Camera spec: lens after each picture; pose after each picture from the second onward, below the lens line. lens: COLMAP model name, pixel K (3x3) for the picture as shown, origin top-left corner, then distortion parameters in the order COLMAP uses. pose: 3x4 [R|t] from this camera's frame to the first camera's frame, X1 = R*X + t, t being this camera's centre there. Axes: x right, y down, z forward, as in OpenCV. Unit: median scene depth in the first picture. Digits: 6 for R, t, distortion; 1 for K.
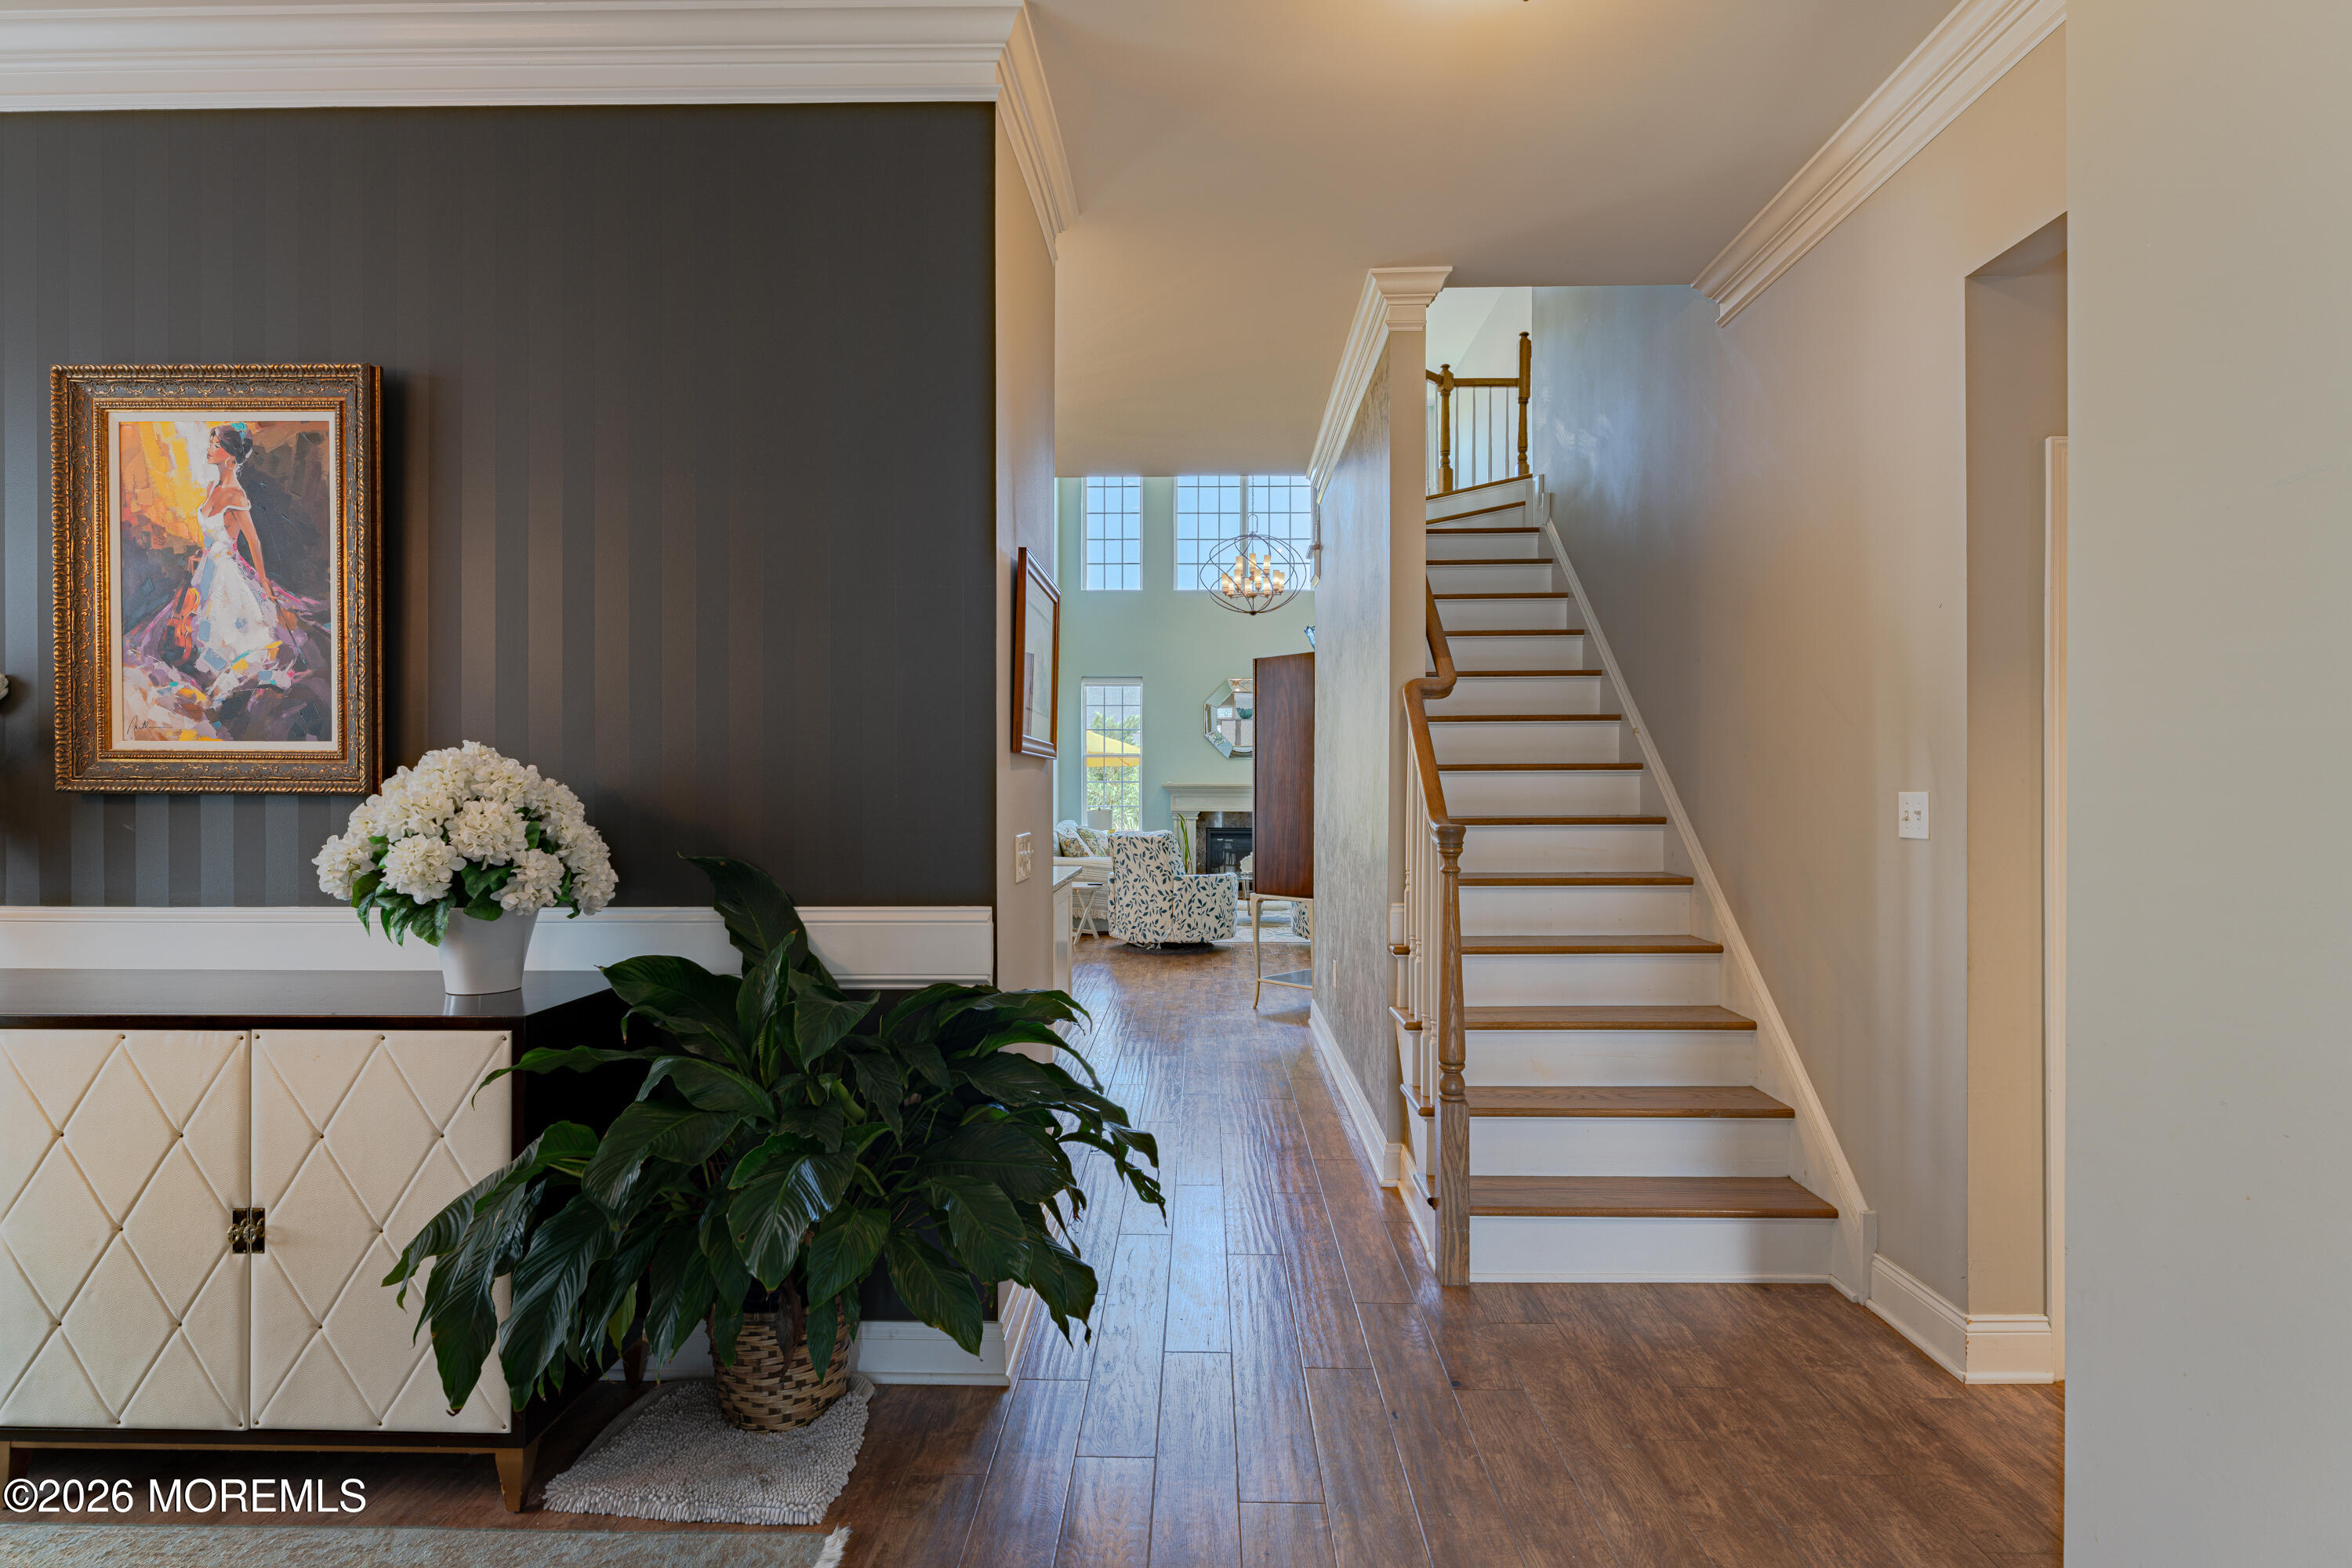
lens RADIAL K [[1155.7, 0, 1185.5], [0, 1155.7, 789.7], [0, 0, 1]] dist [0.005238, 0.000068]
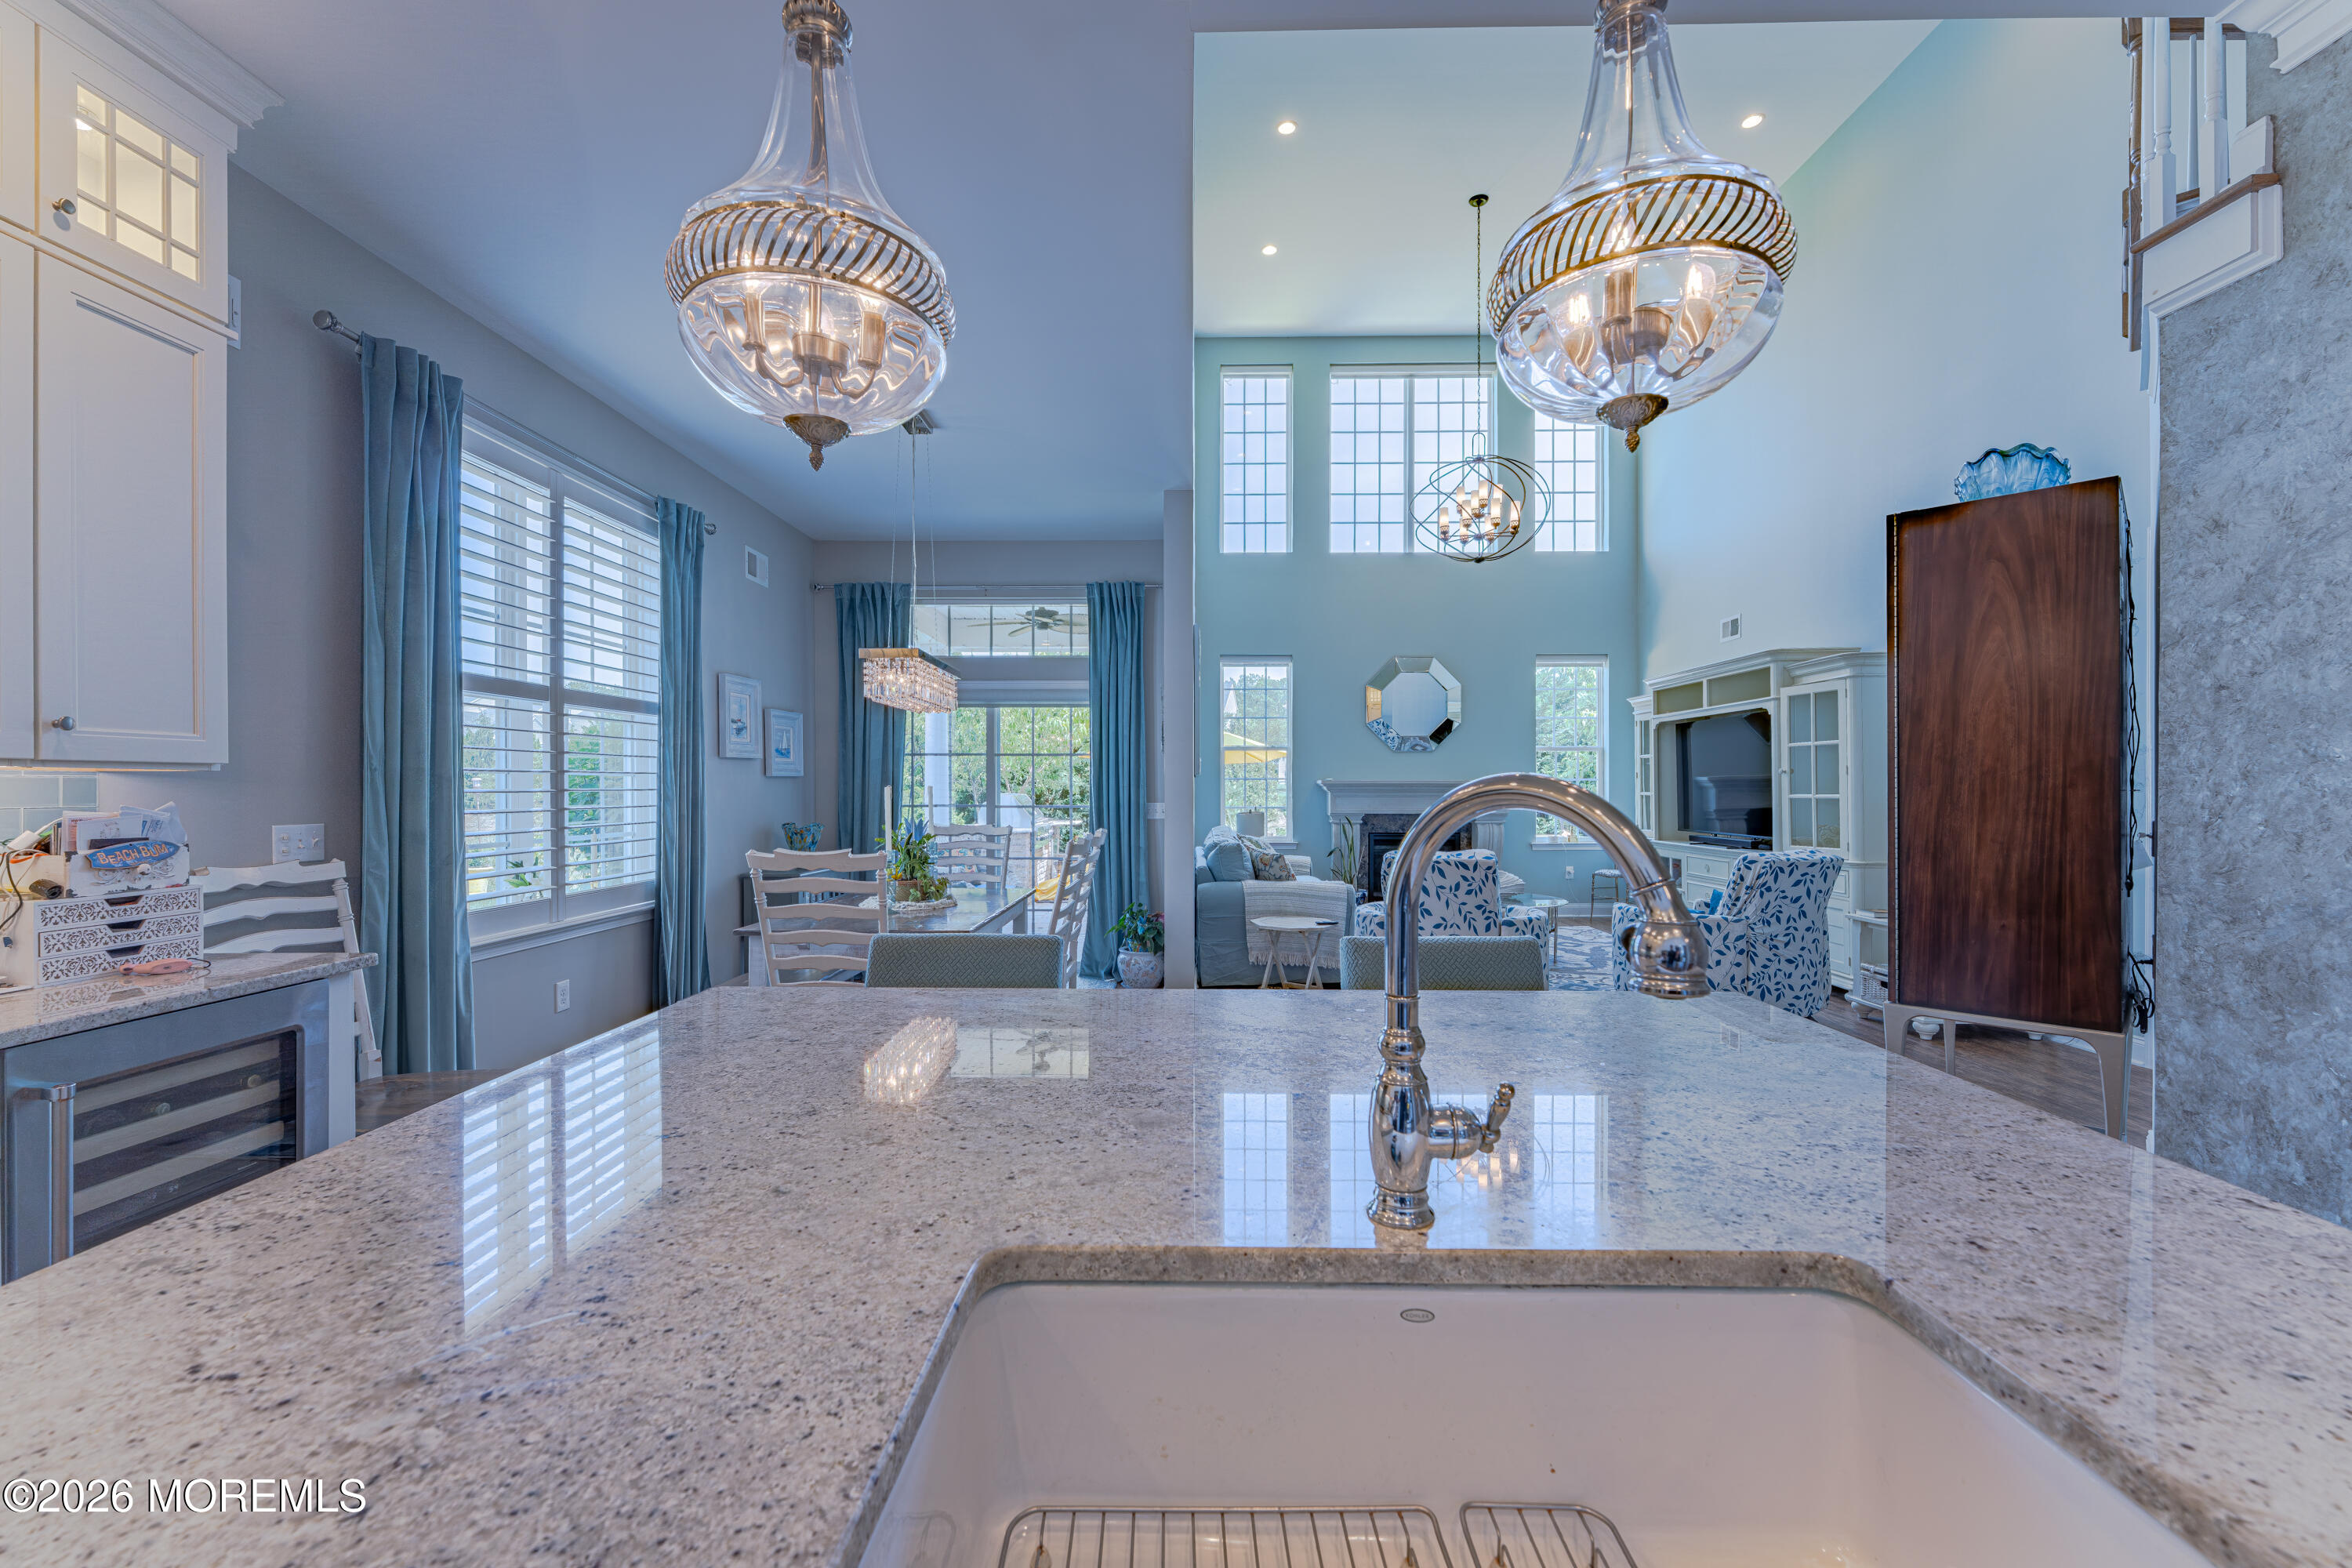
lens RADIAL K [[937.4, 0, 1181.4], [0, 937.4, 789.5], [0, 0, 1]] dist [-0.000147, -0.000633]
pose [[0.999770, -0.014515, 0.015795, -0.131136], [0.014525, 0.999894, -0.000511, -0.000055], [-0.015786, 0.000740, 0.999875, 0.318742]]
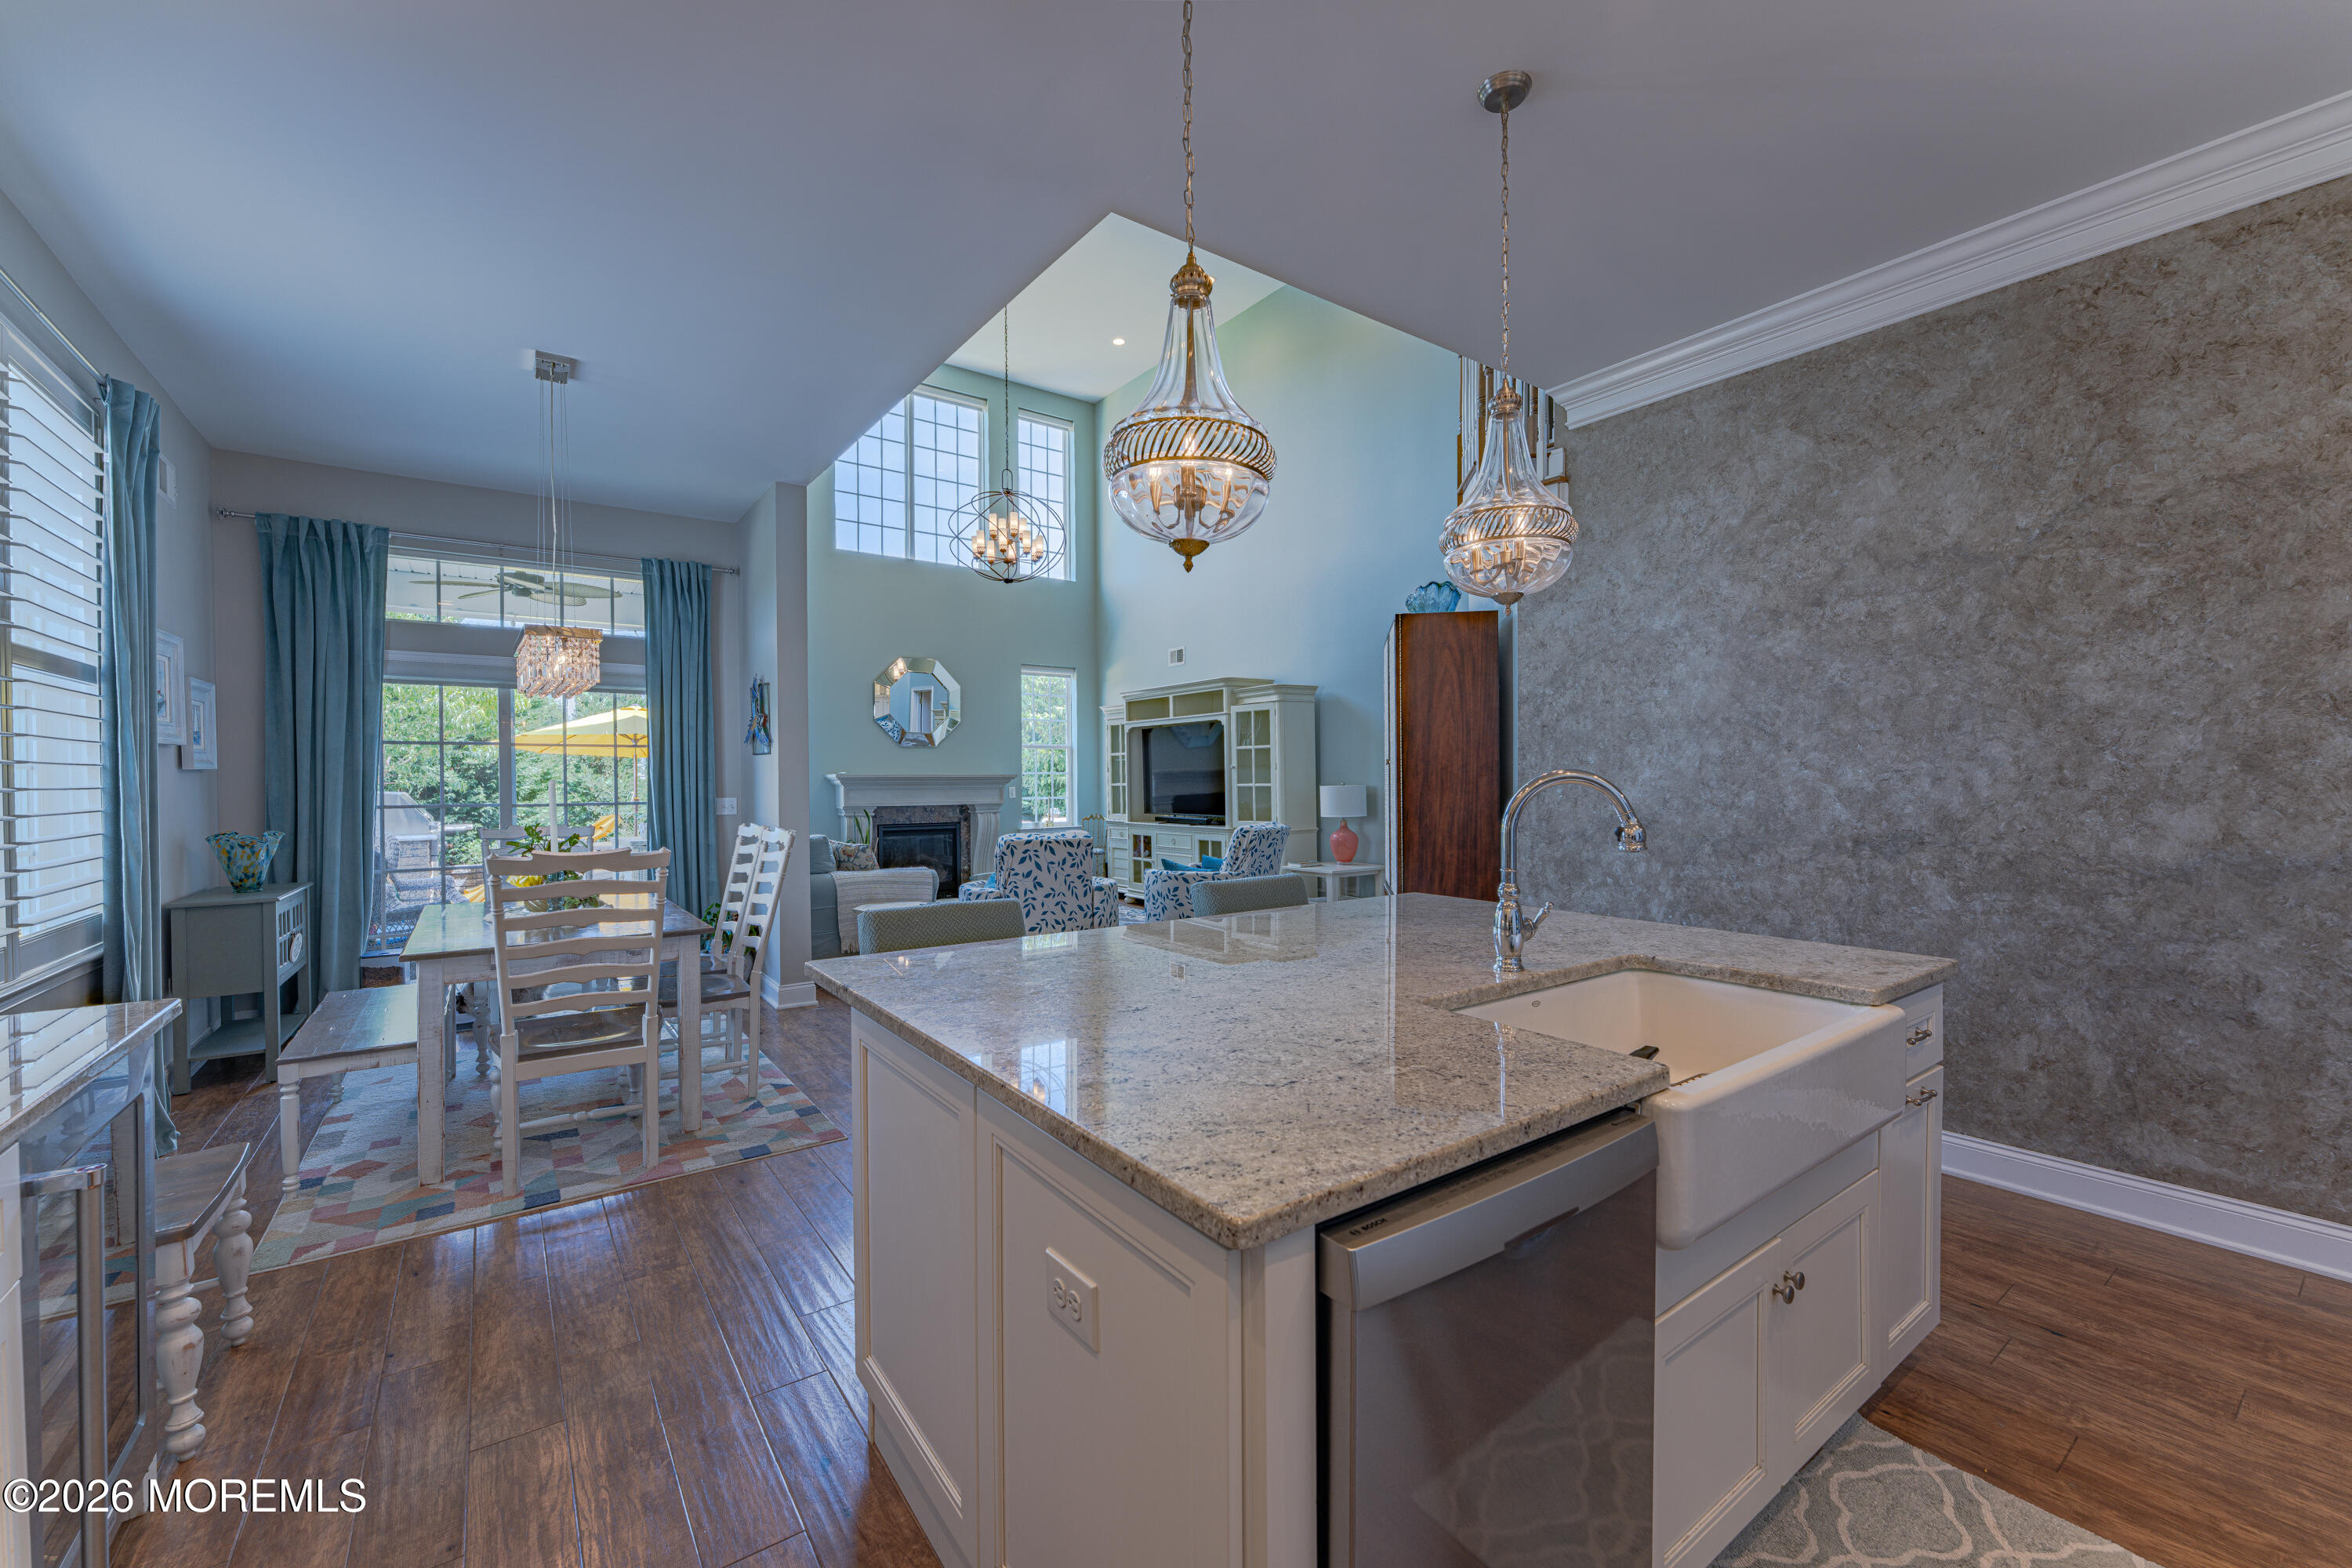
lens RADIAL K [[937.4, 0, 1177.1], [0, 937.4, 788.4], [0, 0, 1]] dist [-0.000147, -0.000633]
pose [[0.787120, -0.025244, 0.616283, -0.243039], [0.019517, 0.999681, 0.016022, -0.001300], [-0.616491, -0.000583, 0.787362, 0.302010]]
